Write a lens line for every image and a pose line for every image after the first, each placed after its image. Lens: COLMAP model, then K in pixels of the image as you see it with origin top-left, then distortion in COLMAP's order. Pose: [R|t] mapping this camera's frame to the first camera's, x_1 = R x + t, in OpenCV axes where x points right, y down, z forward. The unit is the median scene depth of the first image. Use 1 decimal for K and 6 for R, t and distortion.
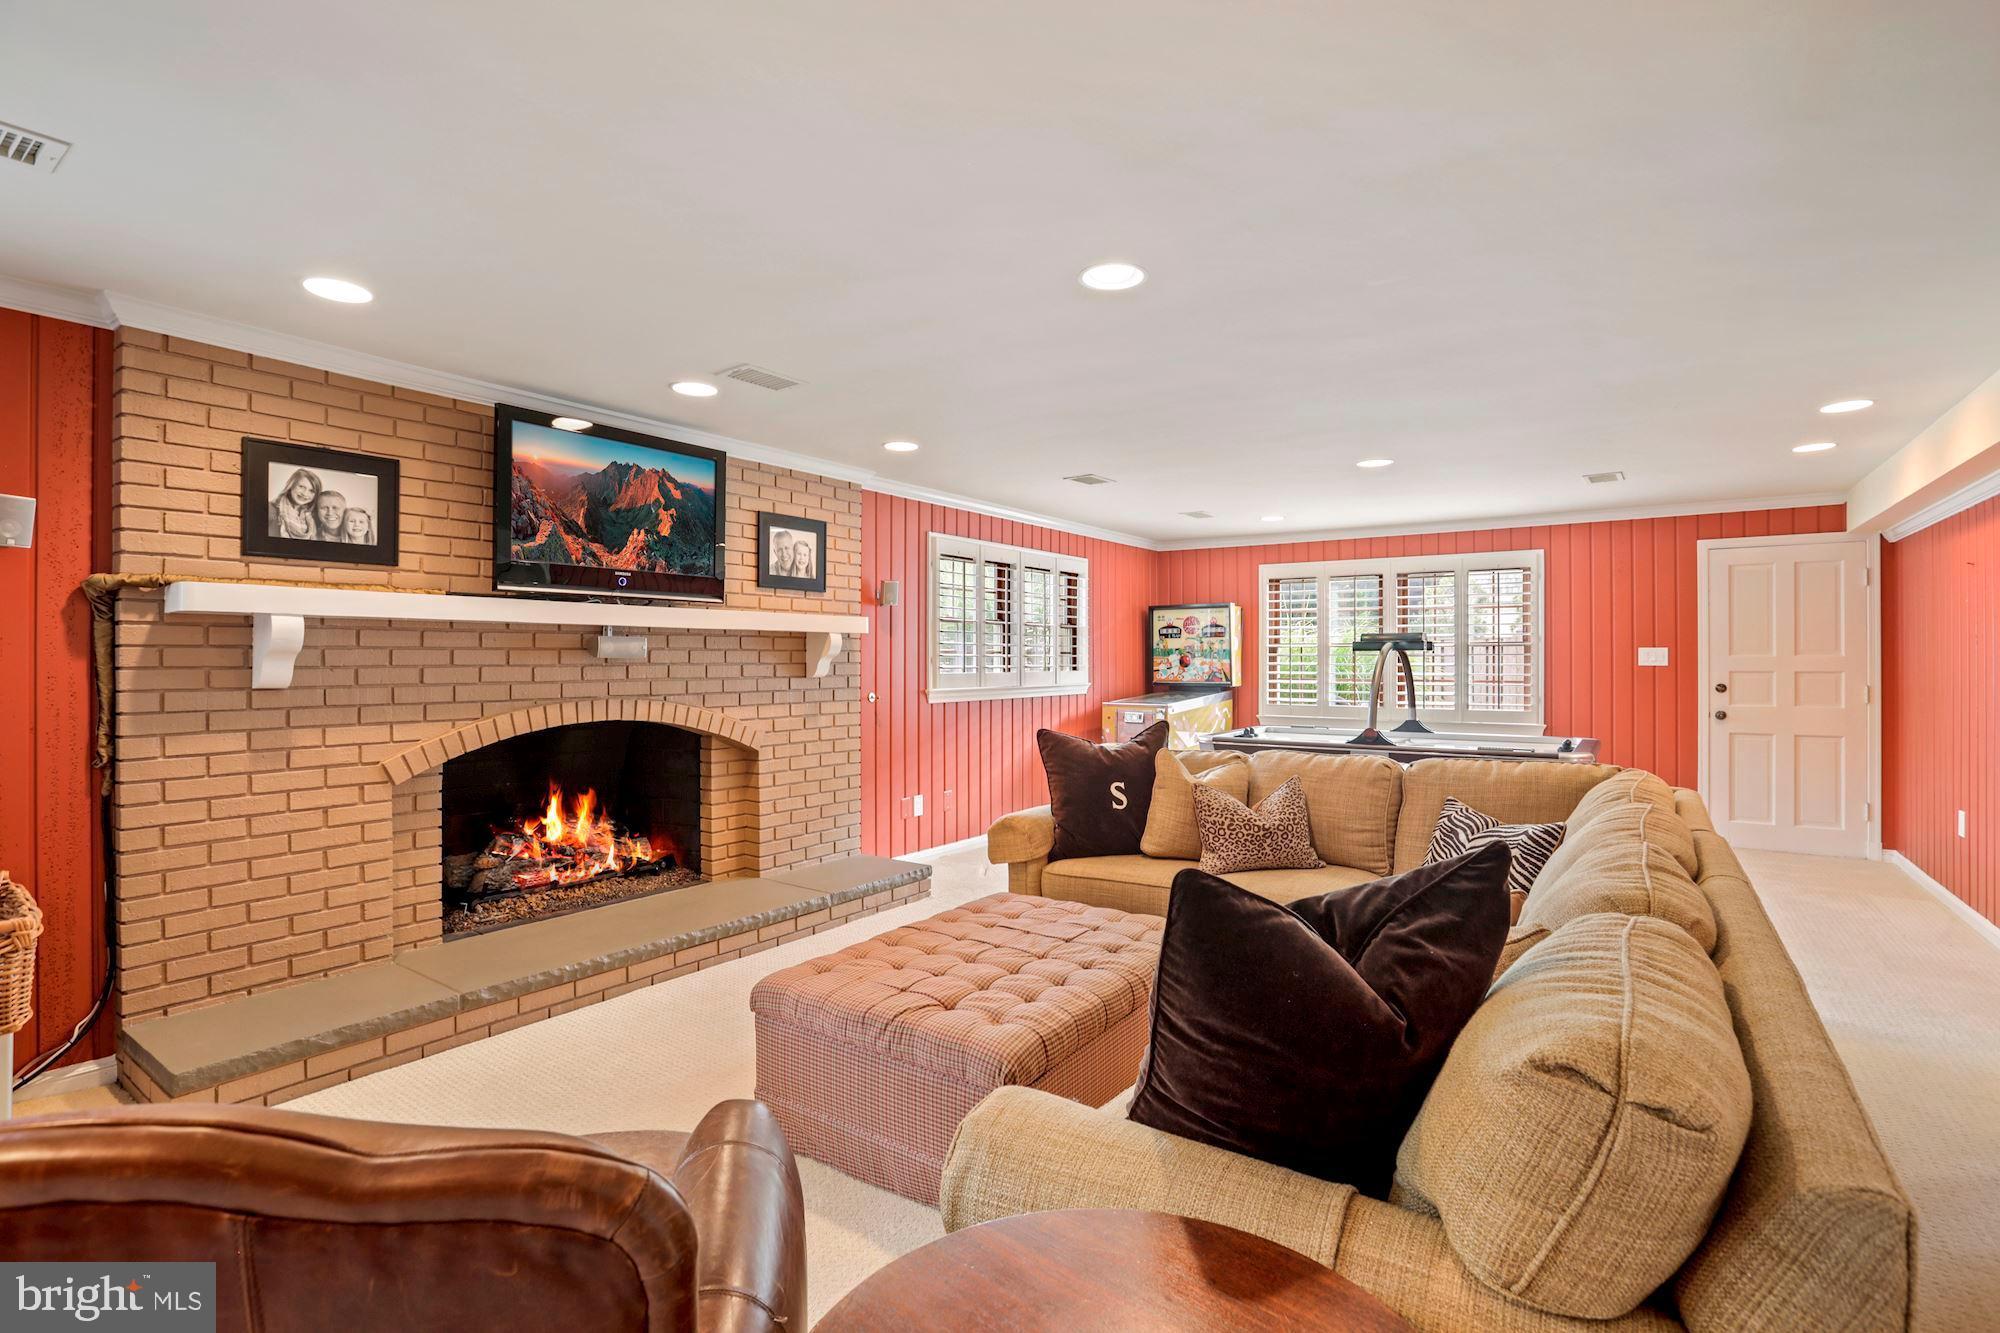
lens RADIAL K [[928.4, 0, 1005.3], [0, 928.4, 653.9], [0, 0, 1]] dist [-0.052241, 0.000385]
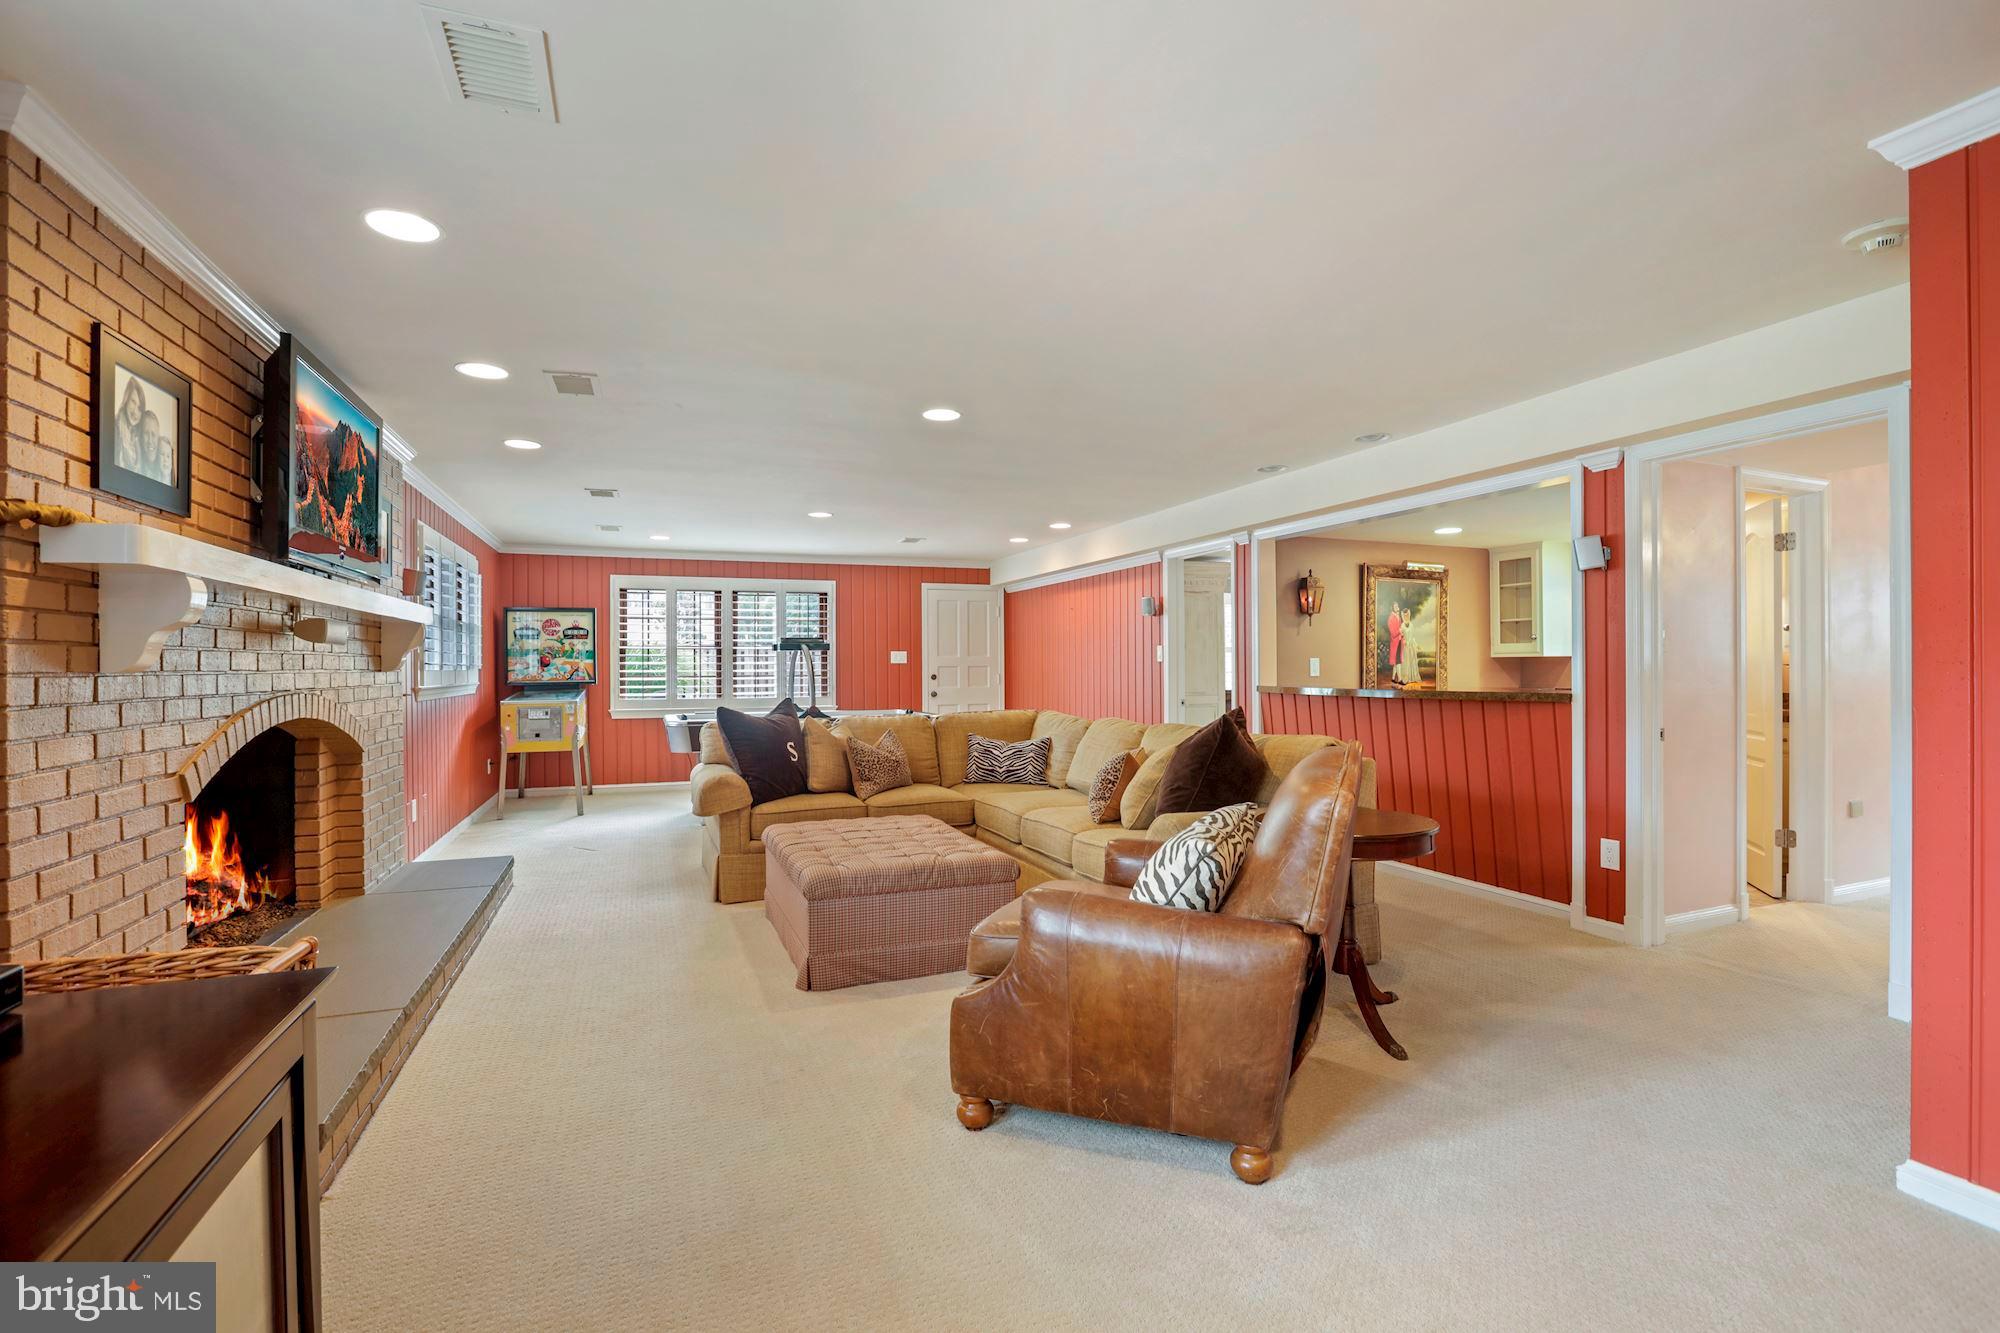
lens RADIAL K [[903.4, 0, 1009.8], [0, 903.4, 657.3], [0, 0, 1]] dist [-0.016926, 0.000079]
pose [[0.551603, 0.004913, 0.834093, -0.453891], [0.001169, 0.999977, -0.006664, 0.013364], [-0.834106, 0.004651, 0.551584, 0.000091]]
